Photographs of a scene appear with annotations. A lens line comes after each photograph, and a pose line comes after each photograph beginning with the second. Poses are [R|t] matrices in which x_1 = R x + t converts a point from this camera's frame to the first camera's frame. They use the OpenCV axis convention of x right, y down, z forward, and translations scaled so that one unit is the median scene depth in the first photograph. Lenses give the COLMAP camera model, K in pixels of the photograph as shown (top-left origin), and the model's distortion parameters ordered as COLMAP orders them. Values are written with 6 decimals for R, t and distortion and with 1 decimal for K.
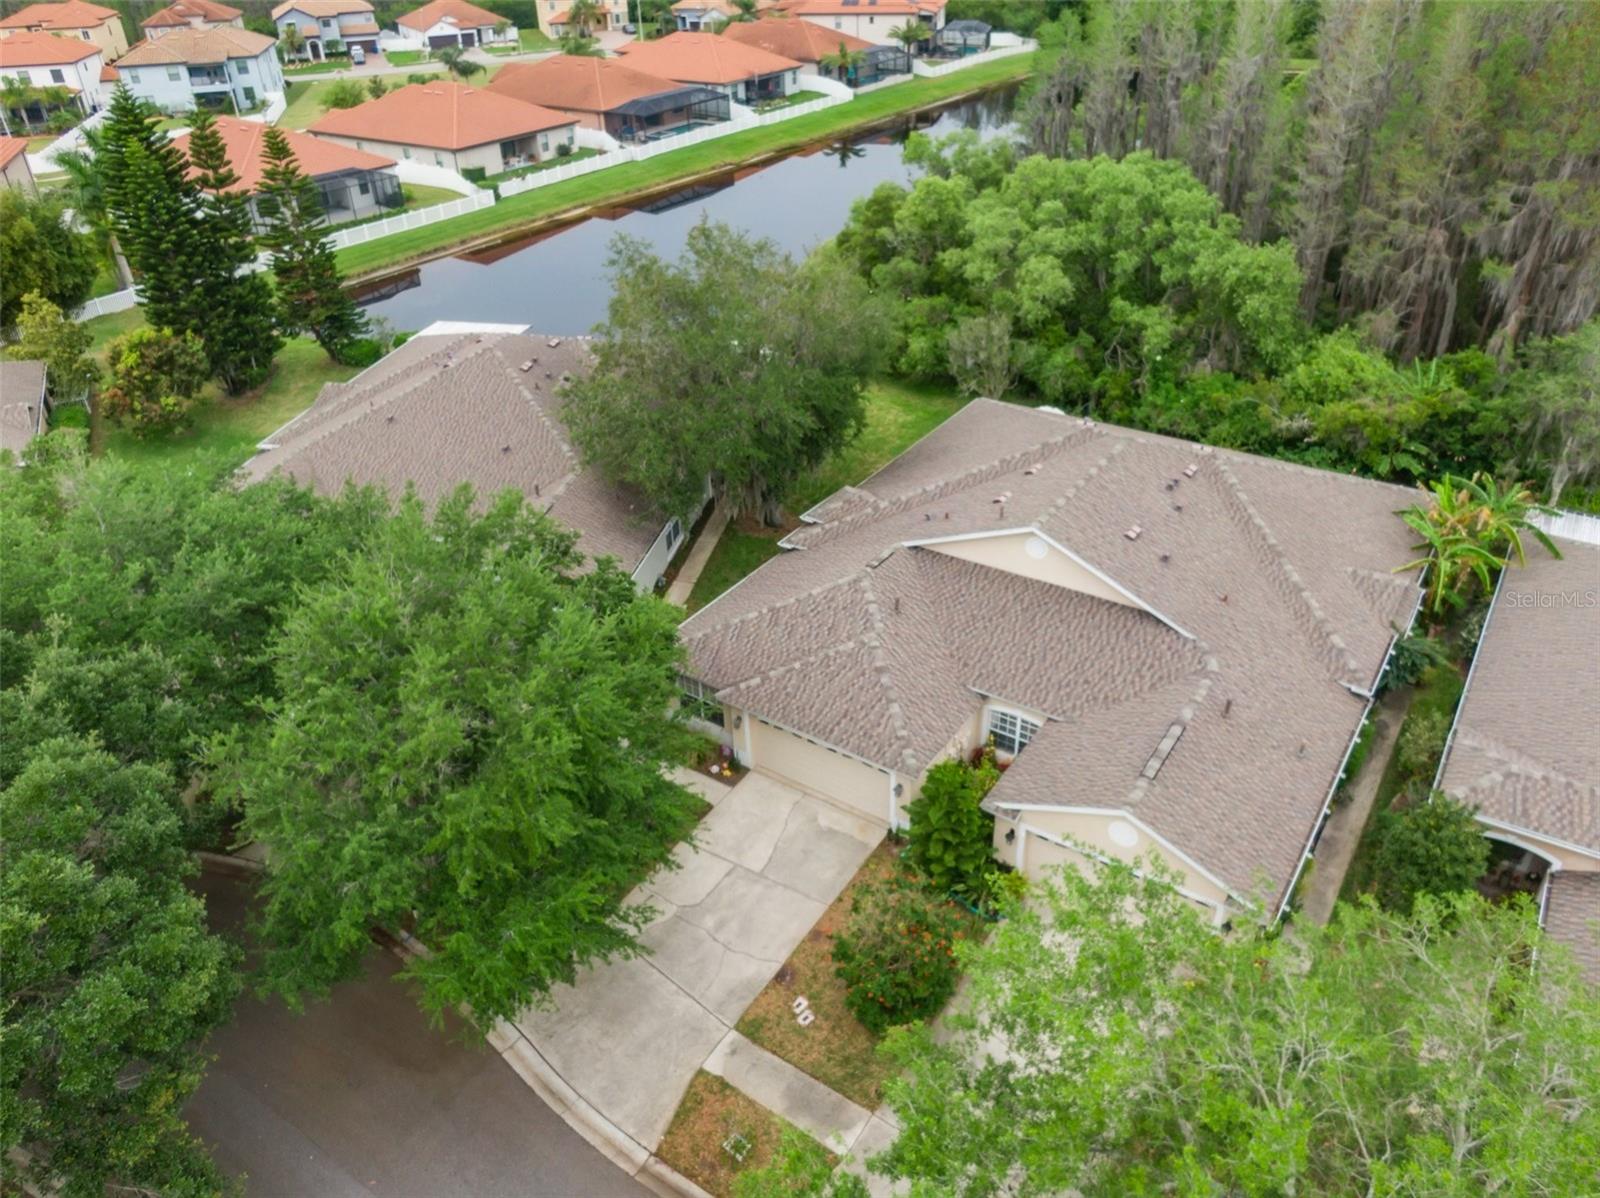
lens RADIAL K [[1161.9, 0, 800.0], [0, 1161.9, 599.0], [0, 0, 1]] dist [0.044709, -0.068710]
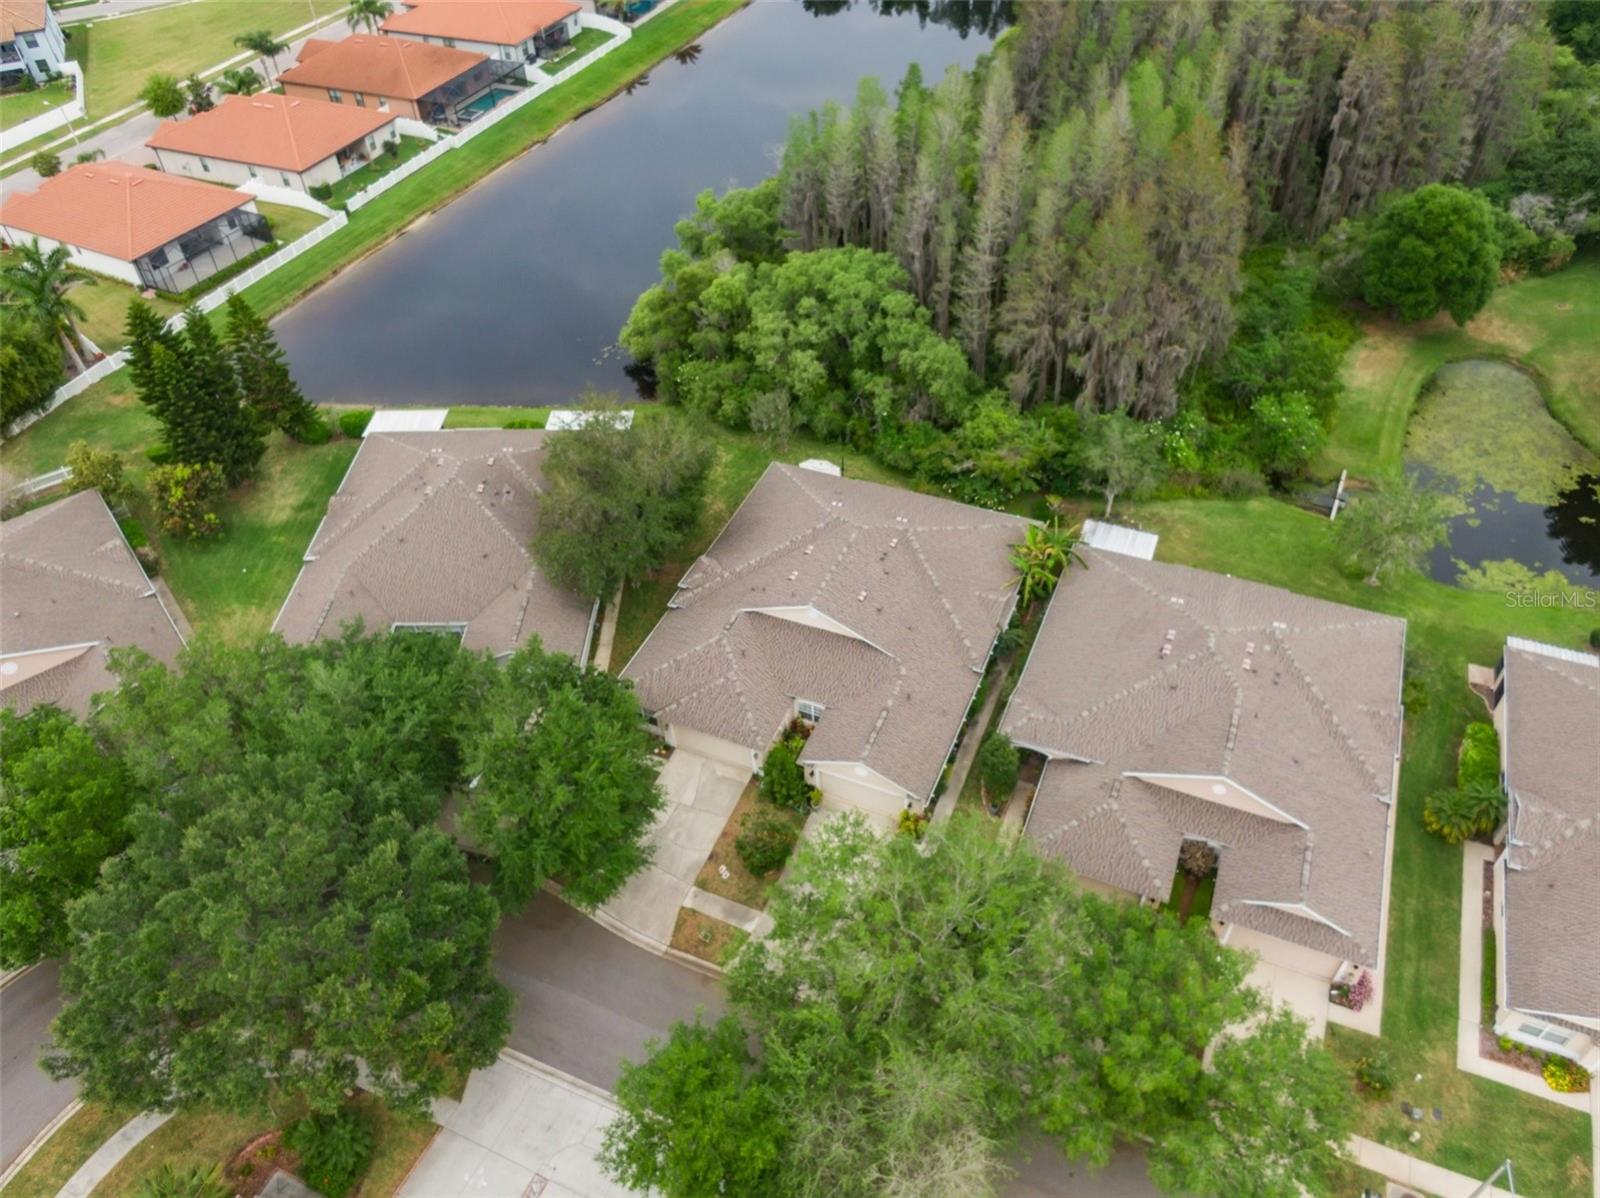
lens RADIAL K [[1157.3, 0, 800.0], [0, 1157.3, 599.0], [0, 0, 1]] dist [0.071938, -0.066590]
pose [[0.982392, -0.133377, 0.130831, -0.042155], [0.106926, 0.975611, 0.191703, -0.306293], [-0.153209, -0.174339, 0.972694, -0.583188]]
